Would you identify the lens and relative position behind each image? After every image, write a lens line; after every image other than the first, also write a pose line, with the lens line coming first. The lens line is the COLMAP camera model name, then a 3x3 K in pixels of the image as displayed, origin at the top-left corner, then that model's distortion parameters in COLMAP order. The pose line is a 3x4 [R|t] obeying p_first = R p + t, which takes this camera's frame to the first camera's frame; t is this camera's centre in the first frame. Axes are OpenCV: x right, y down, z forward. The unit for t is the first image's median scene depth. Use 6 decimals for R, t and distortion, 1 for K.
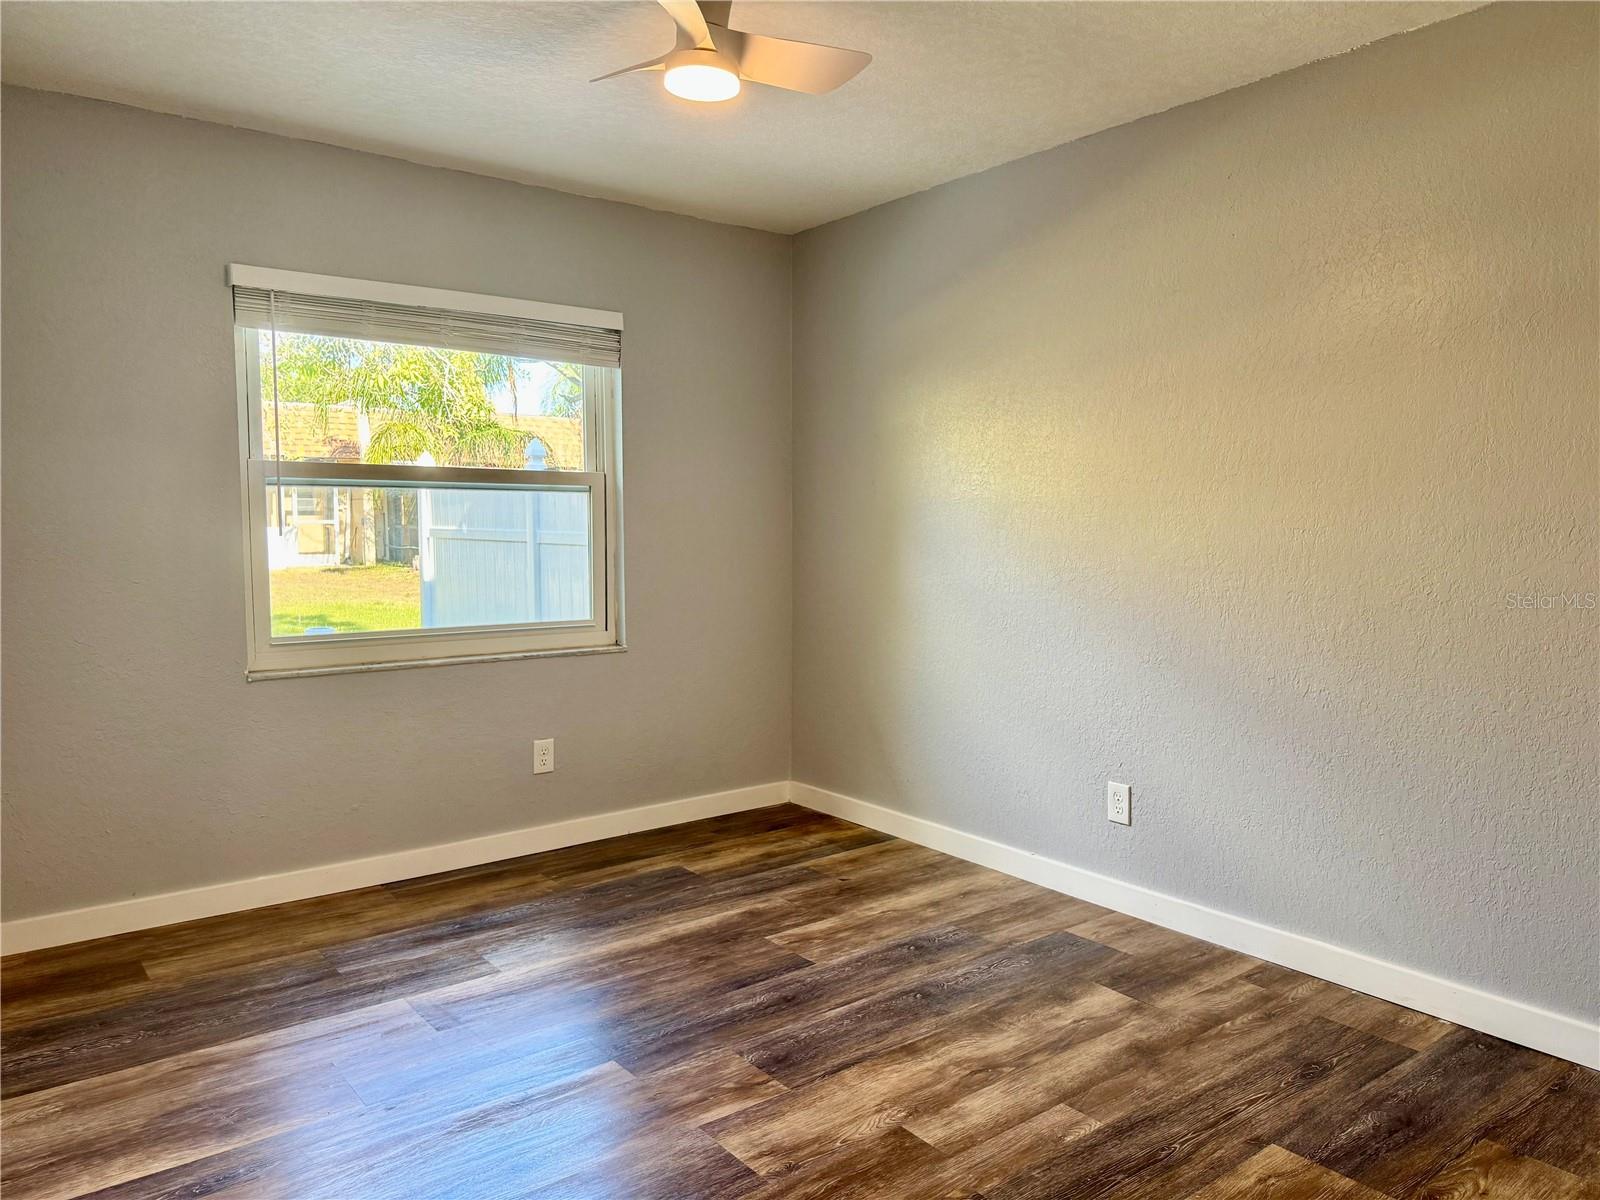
lens RADIAL K [[1113.1, 0, 799.4], [0, 1113.1, 600.4], [0, 0, 1]] dist [0.051568, -0.067980]
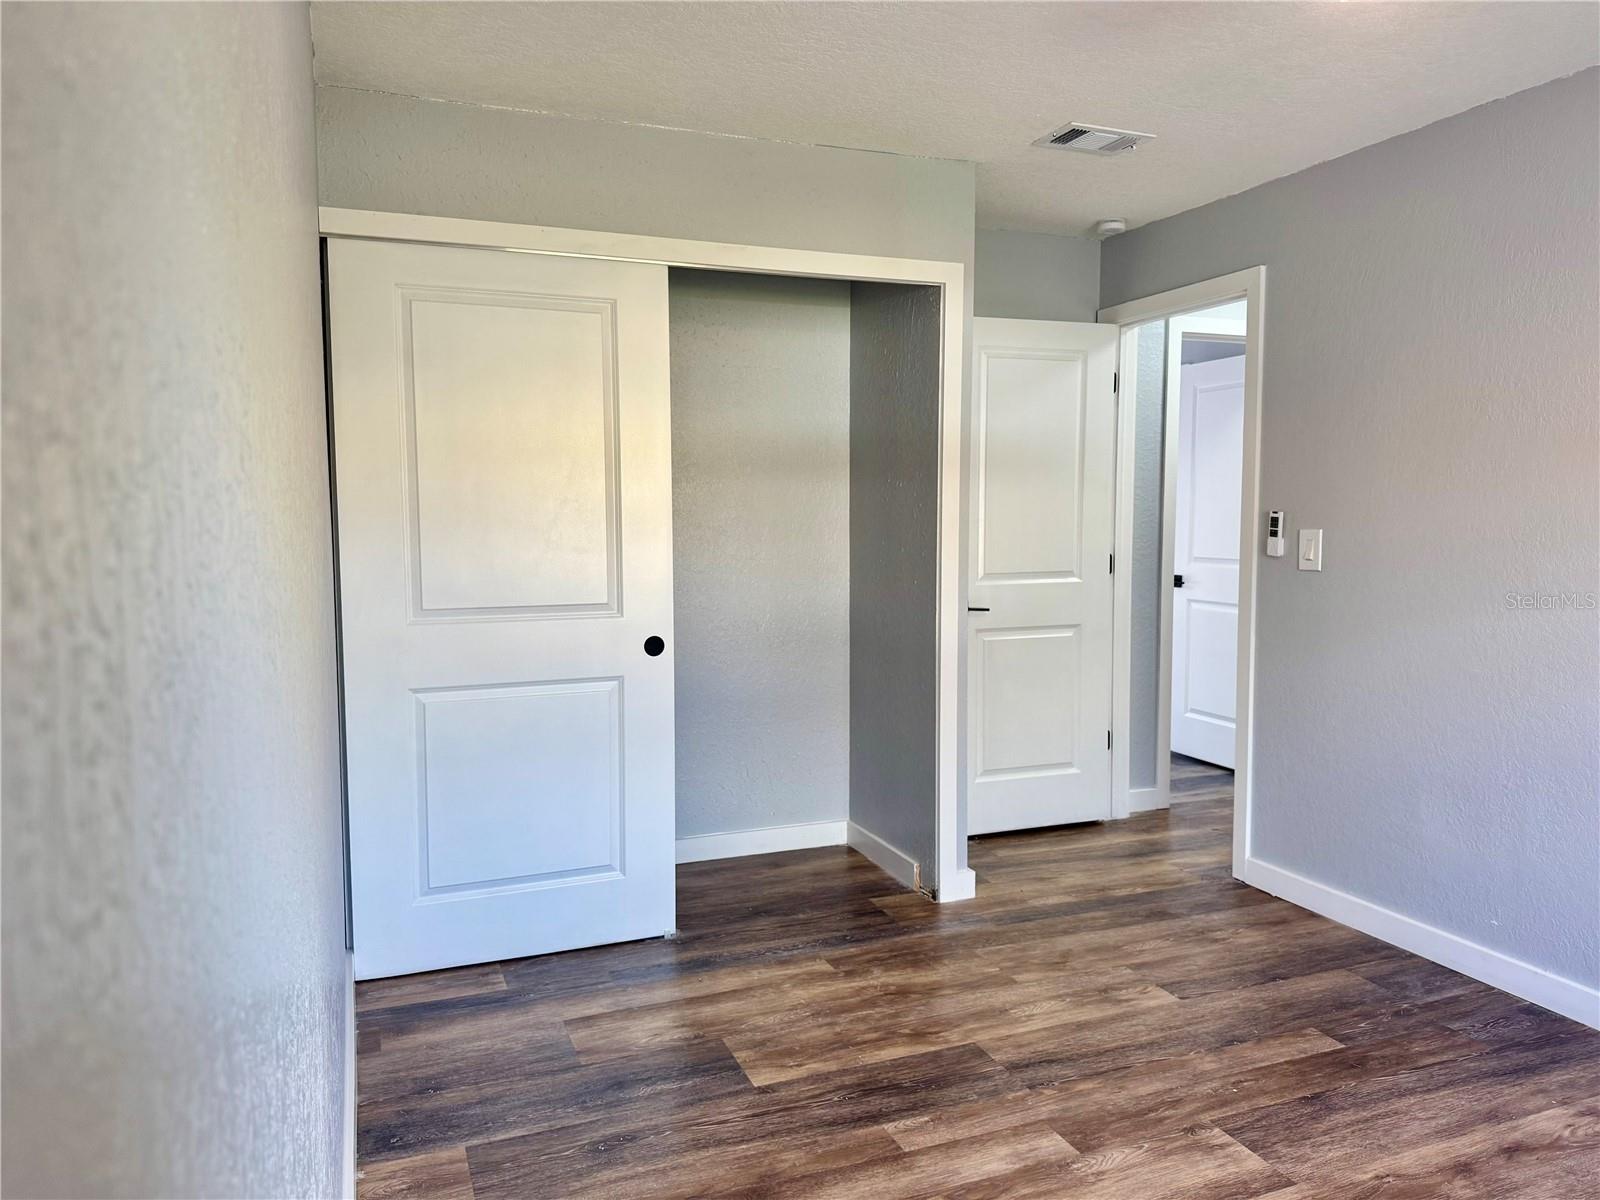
lens RADIAL K [[1113.1, 0, 800.3], [0, 1113.1, 599.9], [0, 0, 1]] dist [0.051568, -0.067980]
pose [[-0.961016, -0.025963, 0.275272, 0.068444], [0.017464, 0.987894, 0.154146, -0.188778], [-0.275941, 0.152944, -0.948928, 1.974848]]
